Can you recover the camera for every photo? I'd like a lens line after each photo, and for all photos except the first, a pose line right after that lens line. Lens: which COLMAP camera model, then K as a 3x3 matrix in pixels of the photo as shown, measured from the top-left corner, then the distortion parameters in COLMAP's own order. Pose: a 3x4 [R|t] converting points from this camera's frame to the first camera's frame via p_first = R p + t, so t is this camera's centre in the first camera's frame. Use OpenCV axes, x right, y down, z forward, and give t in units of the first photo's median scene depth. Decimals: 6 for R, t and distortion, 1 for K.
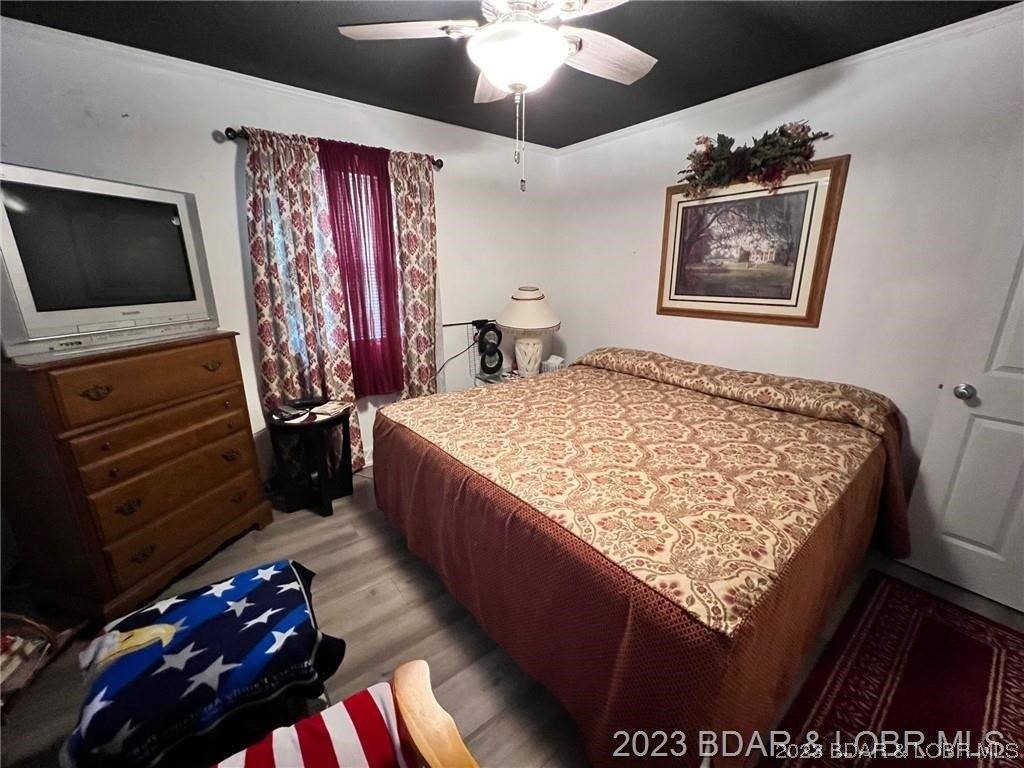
lens RADIAL K [[410.1, 0, 511.1], [0, 410.1, 384.8], [0, 0, 1]] dist [-0.001904, 0.000005]
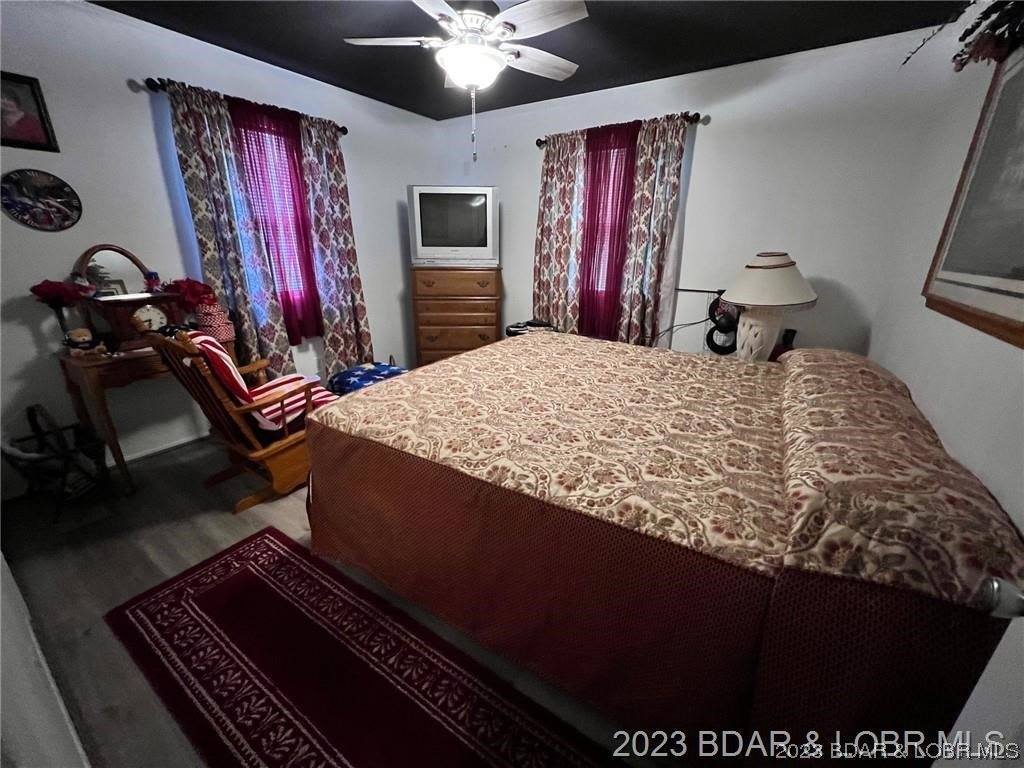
lens RADIAL K [[410.1, 0, 512.0], [0, 410.1, 383.7], [0, 0, 1]] dist [-0.001904, 0.000005]
pose [[0.320335, 0.312205, -0.894379, 0.842971], [-0.270250, 0.935014, 0.229595, -0.066640], [0.907937, 0.168159, 0.383892, 0.386879]]
